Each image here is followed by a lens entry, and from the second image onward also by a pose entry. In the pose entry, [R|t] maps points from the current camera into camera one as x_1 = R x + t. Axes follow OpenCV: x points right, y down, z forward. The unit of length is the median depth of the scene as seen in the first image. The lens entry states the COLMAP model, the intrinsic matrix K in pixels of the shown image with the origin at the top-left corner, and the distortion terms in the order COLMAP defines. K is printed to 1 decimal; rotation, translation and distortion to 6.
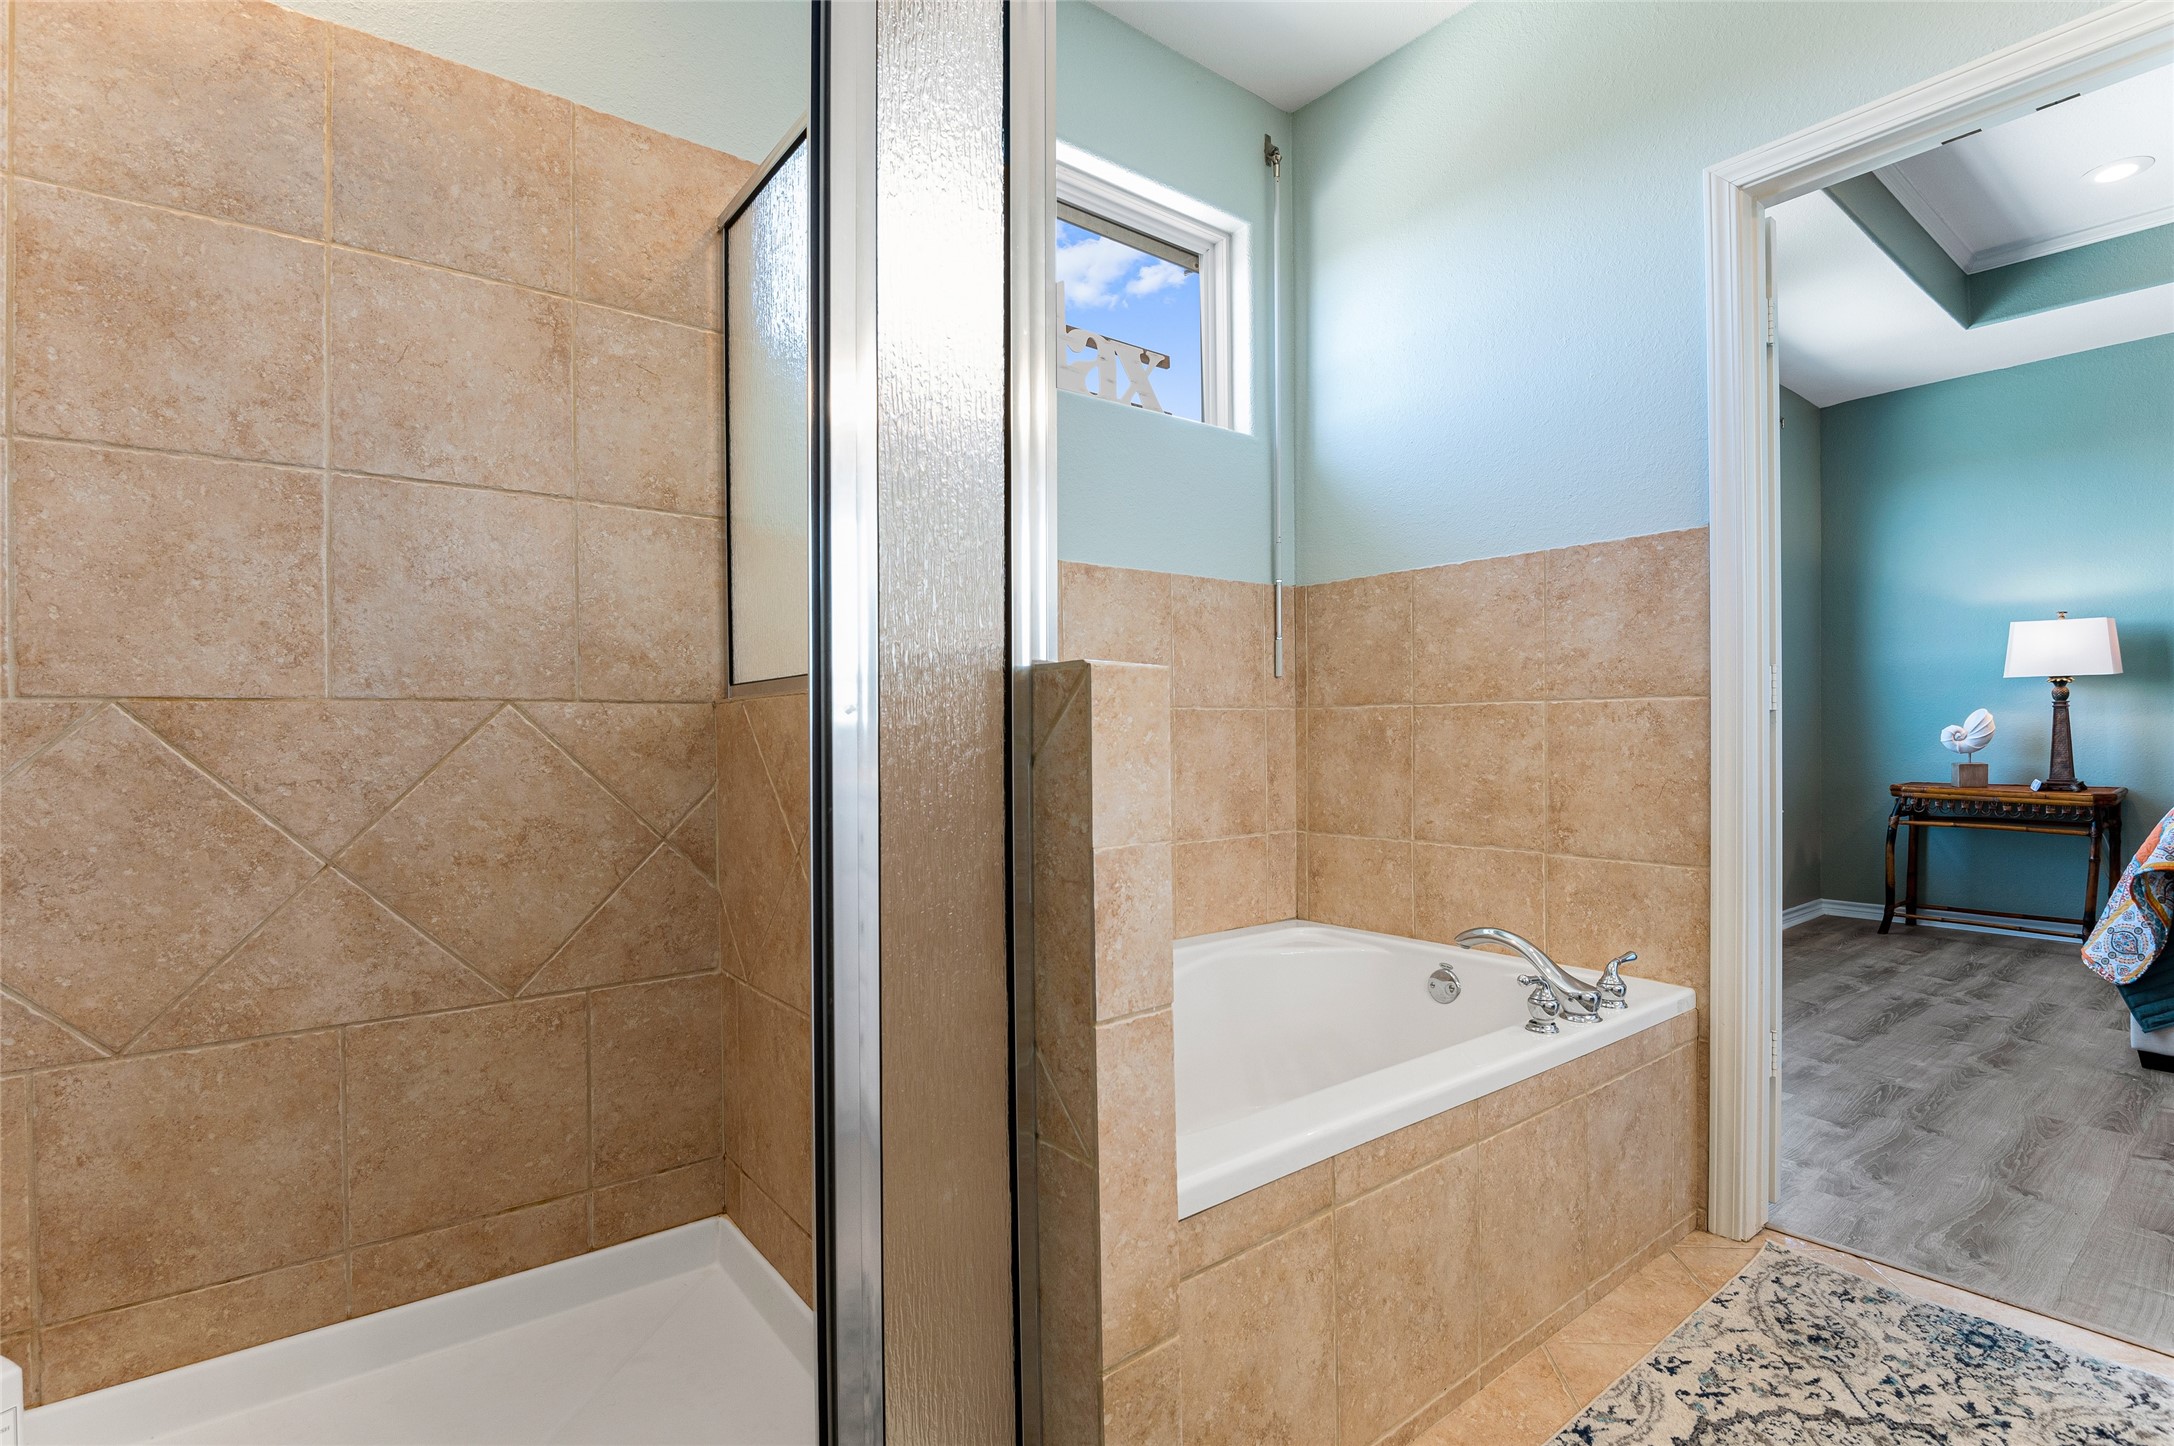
lens RADIAL K [[1019.3, 0, 1089.0], [0, 1019.3, 730.2], [0, 0, 1]] dist [0.001020, -0.000219]
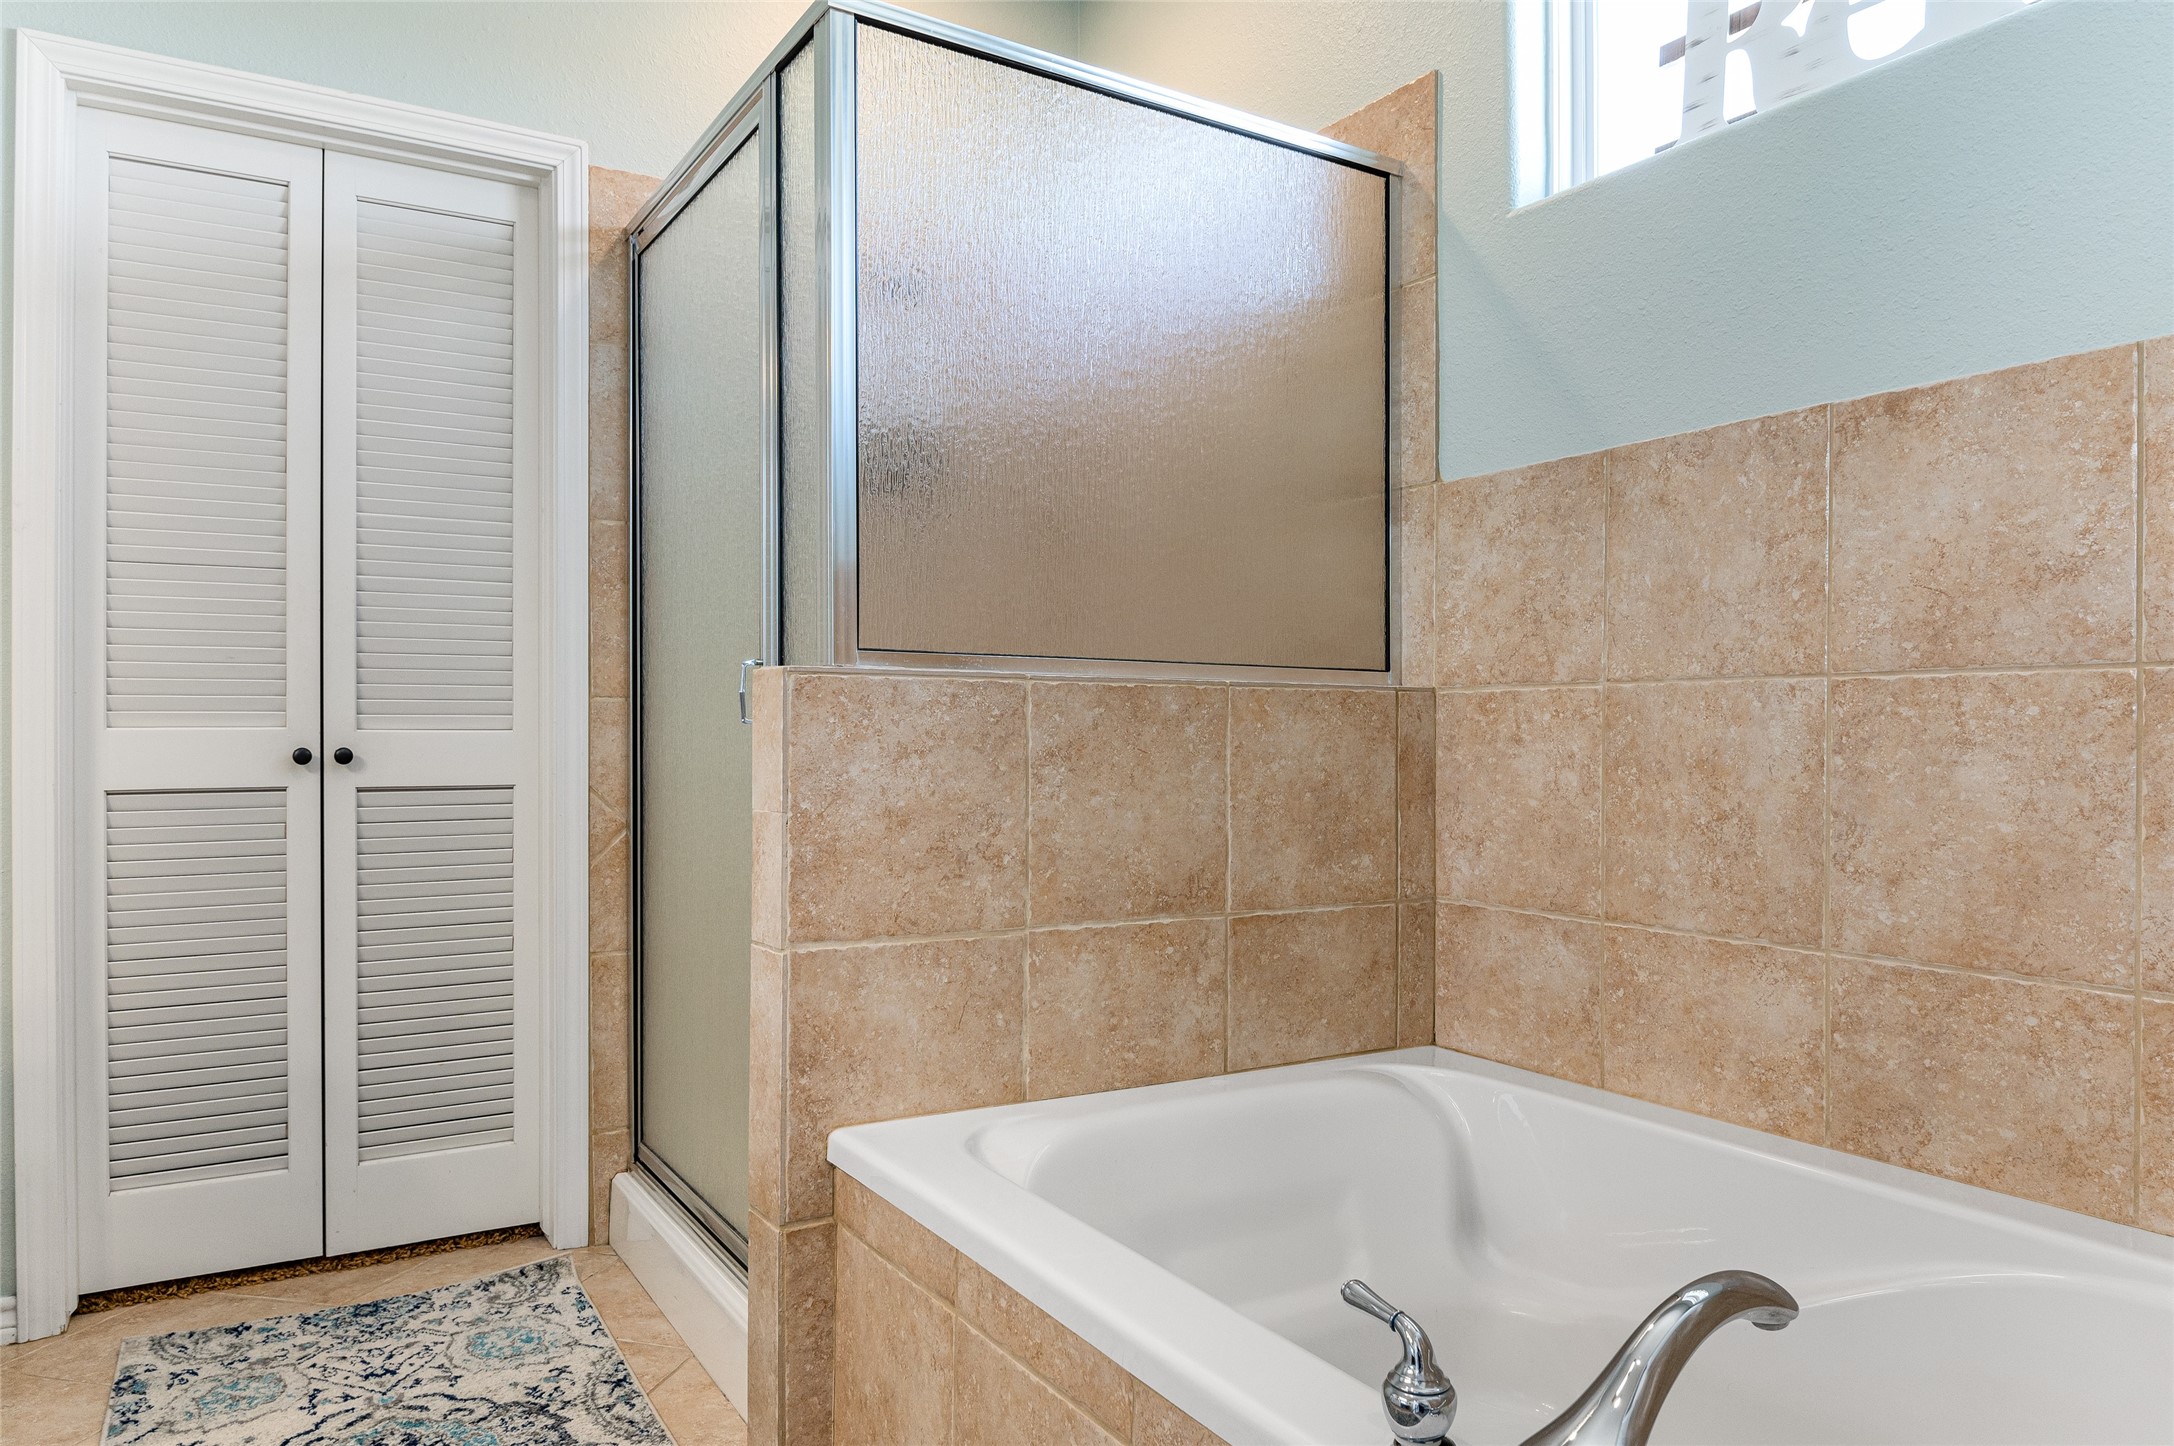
lens RADIAL K [[1433.3, 0, 1088.1], [0, 1433.3, 720.3], [0, 0, 1]] dist [-0.000344, -0.000006]
pose [[-0.107941, 0.008227, -0.994123, 1.293830], [0.000124, 0.999966, 0.008262, -0.010251], [0.994157, 0.000769, -0.107939, 1.170563]]
